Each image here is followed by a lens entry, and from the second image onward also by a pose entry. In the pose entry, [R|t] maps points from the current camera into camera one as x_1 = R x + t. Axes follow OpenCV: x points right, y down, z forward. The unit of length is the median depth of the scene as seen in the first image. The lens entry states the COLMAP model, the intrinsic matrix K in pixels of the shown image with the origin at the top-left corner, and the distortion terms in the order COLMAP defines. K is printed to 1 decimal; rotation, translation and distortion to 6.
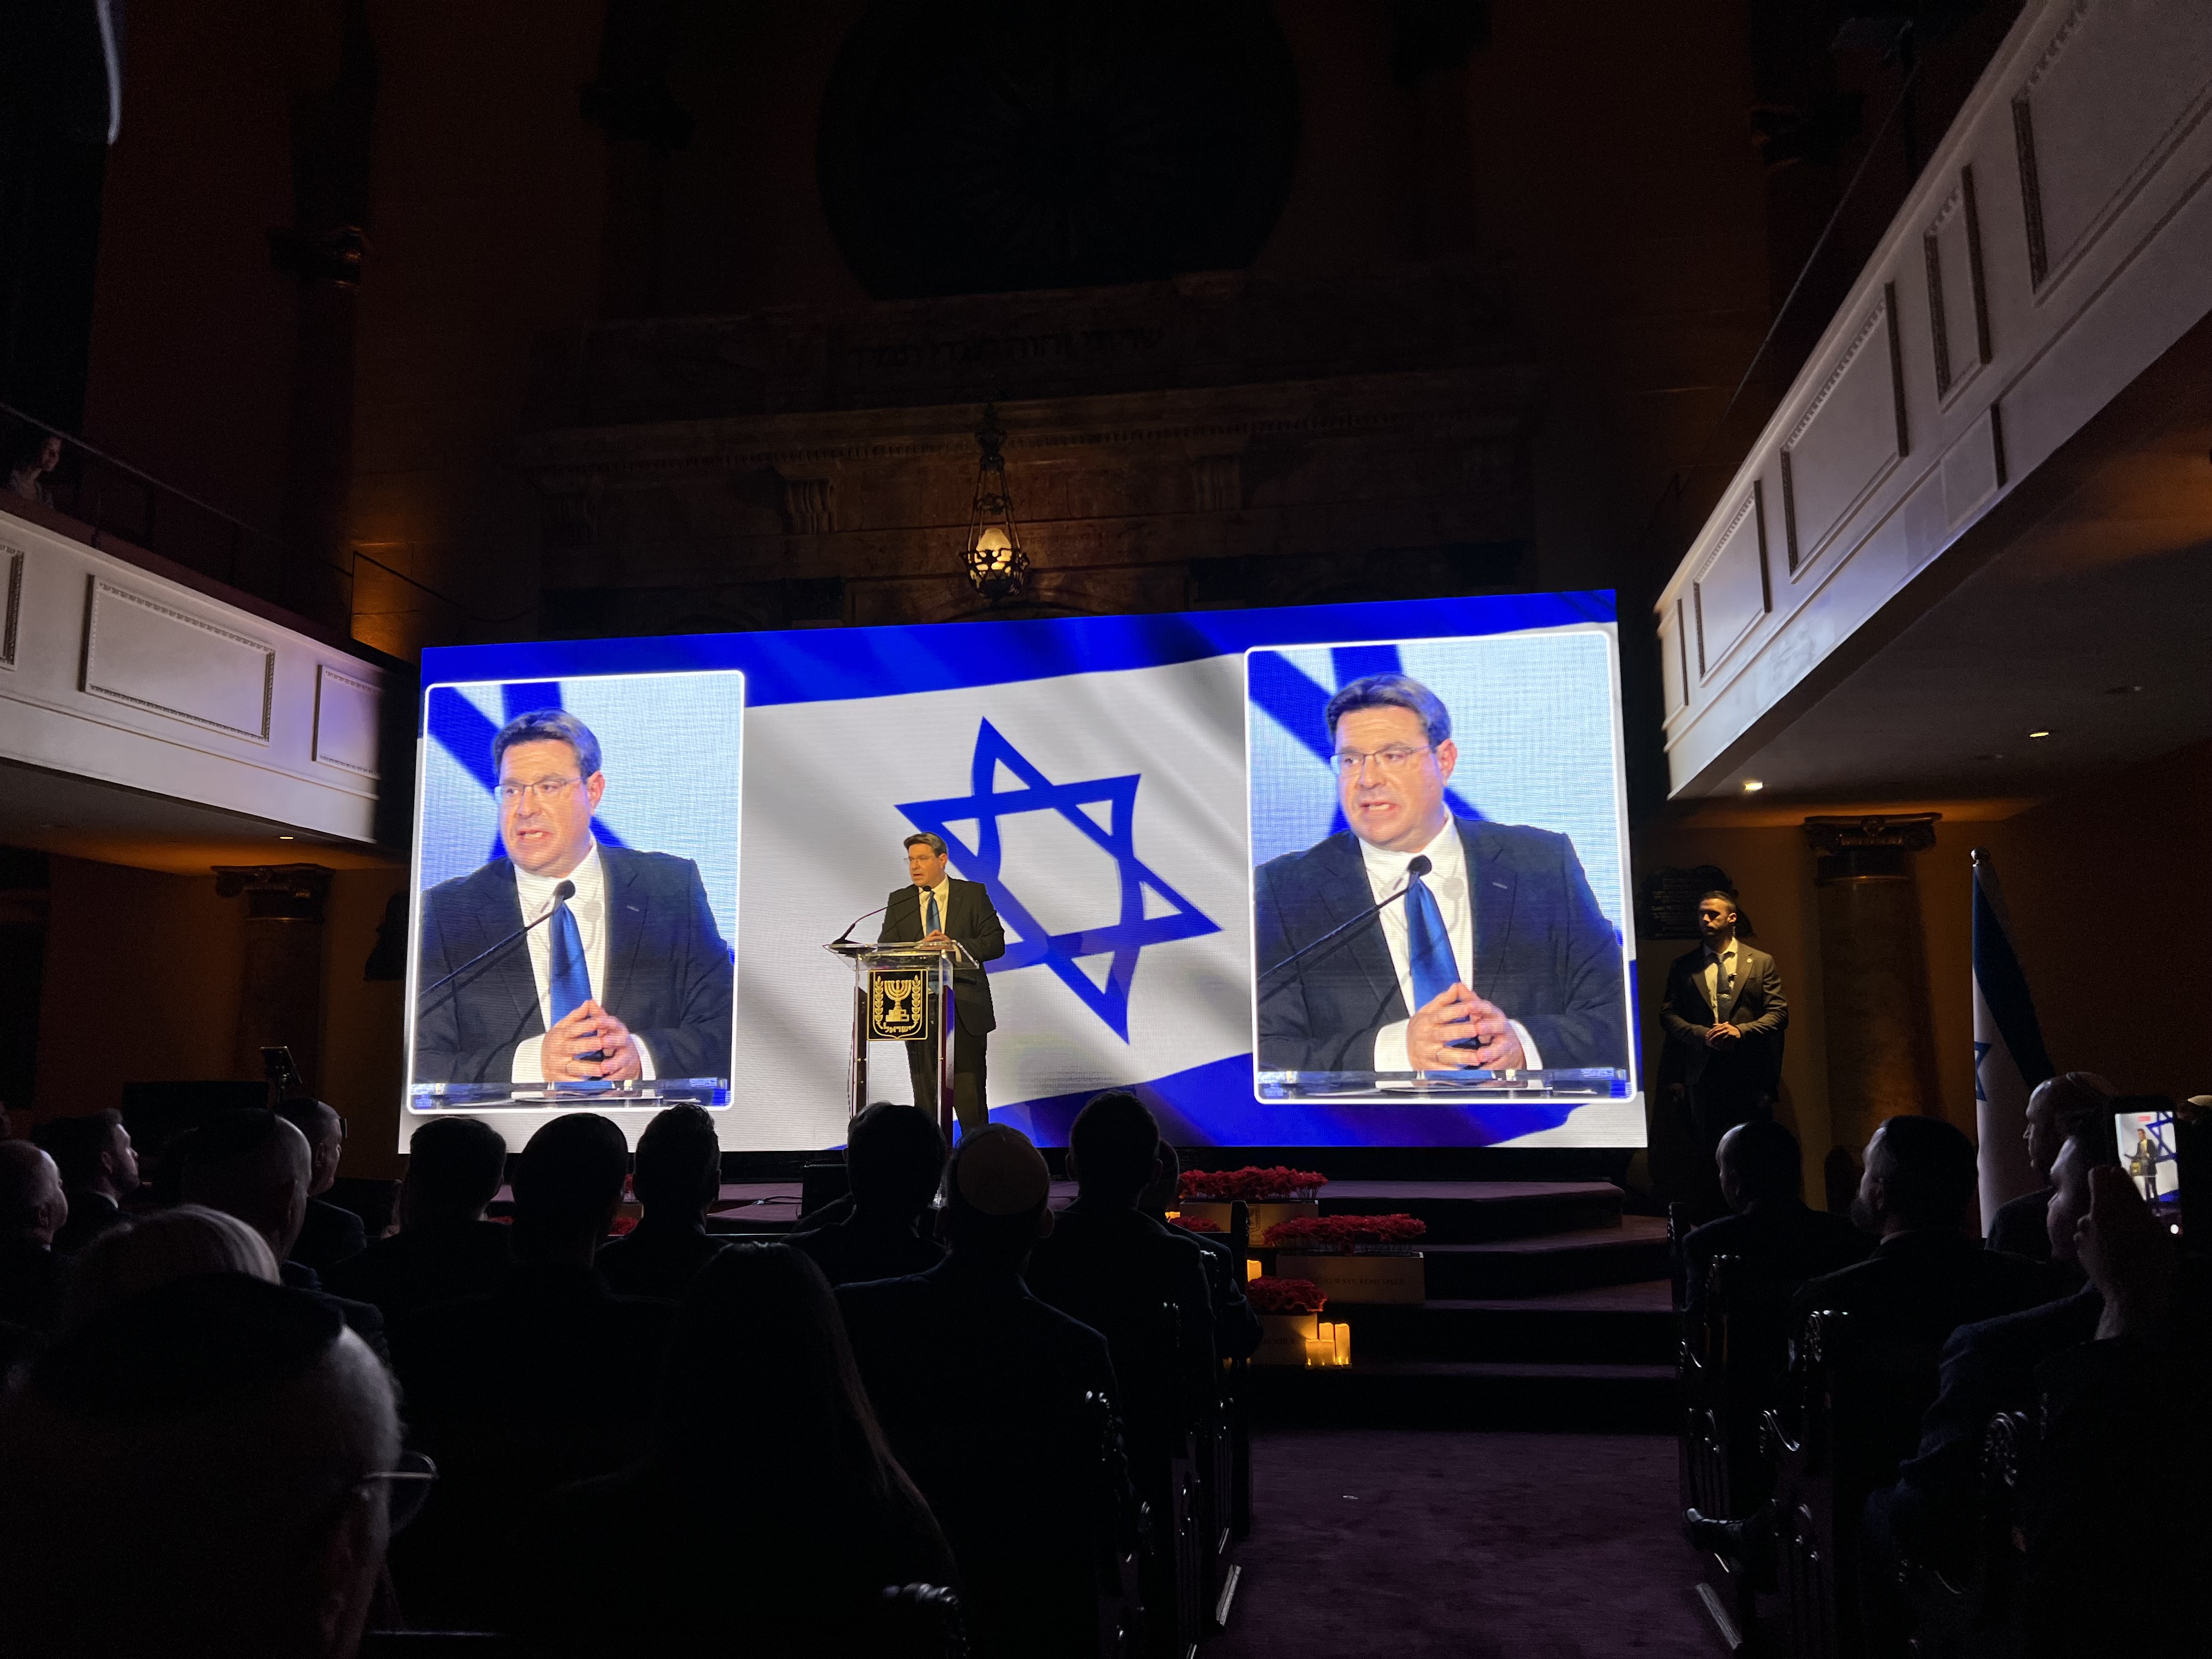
lens RADIAL K [[1670.3, 0, 1147.5], [0, 1670.3, 827.8], [0, 0, 1]] dist [0.077684, -0.000927]
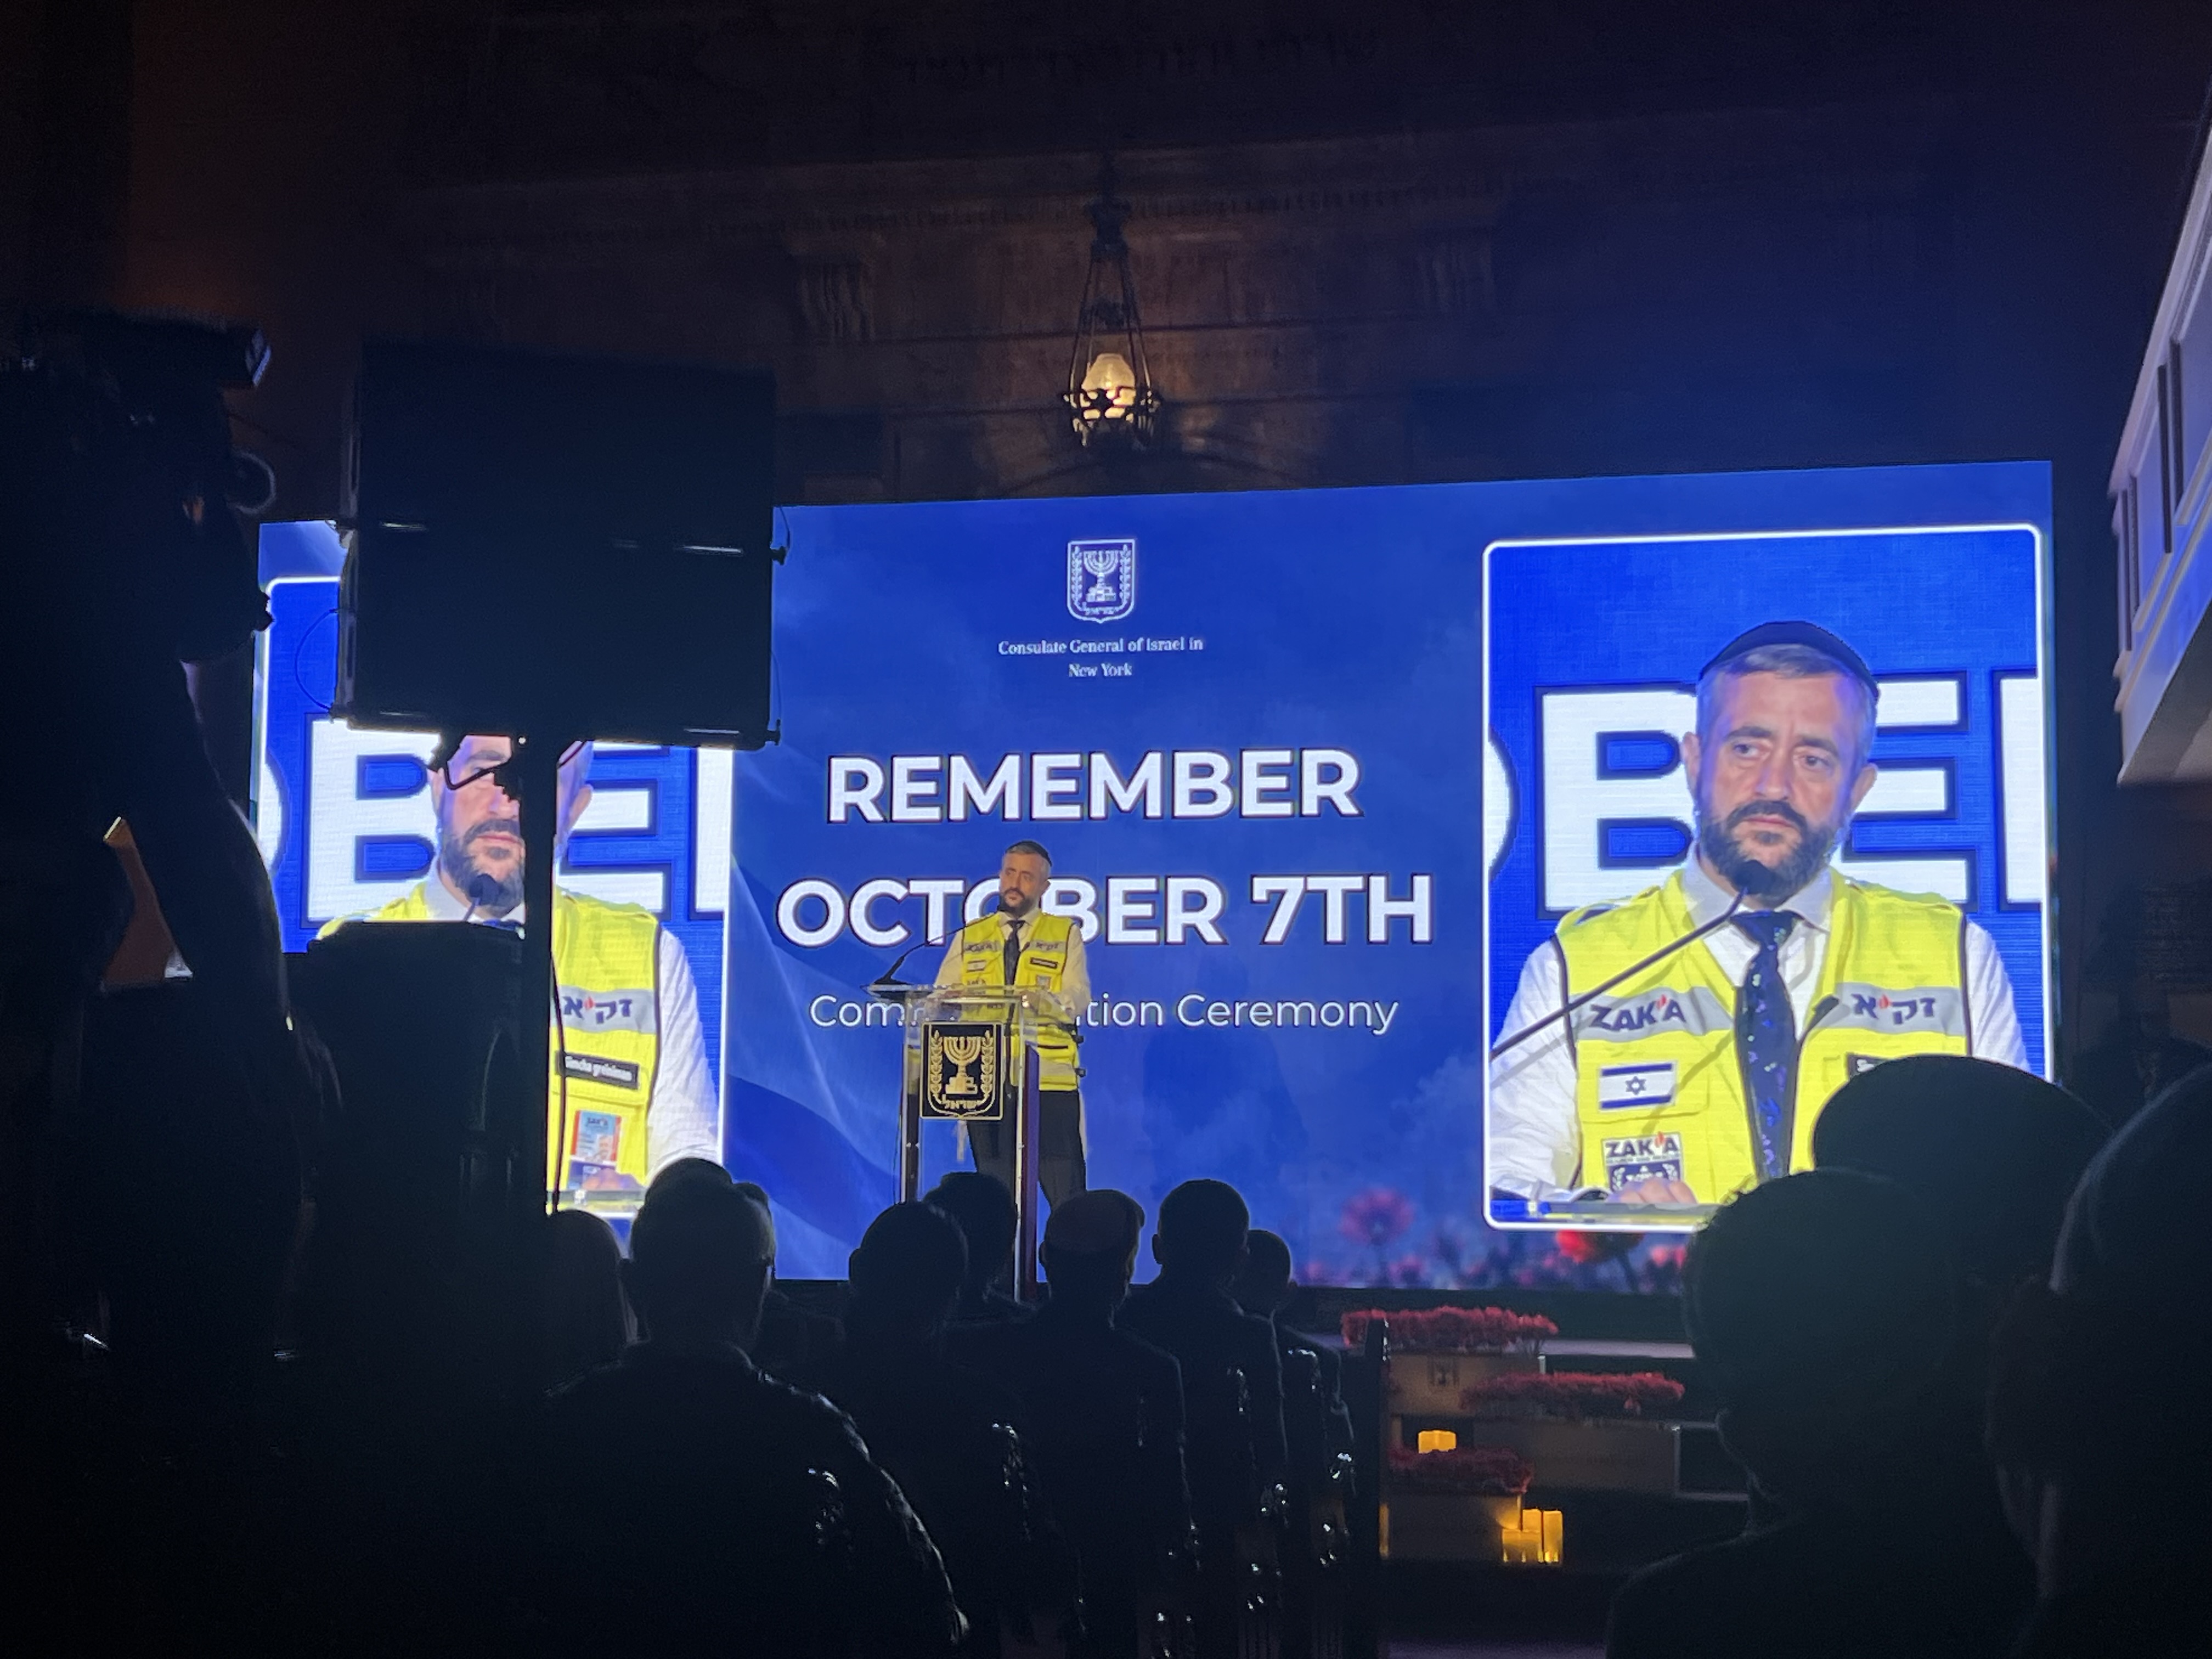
lens RADIAL K [[3414.7, 0, 1105.8], [0, 3414.7, 829.6], [0, 0, 1]] dist [0.014163, 0.000000]
pose [[0.994609, 0.013210, -0.102849, 0.047923], [-0.009634, 0.999334, 0.035191, -0.038727], [0.103245, -0.034011, 0.994074, -0.347417]]
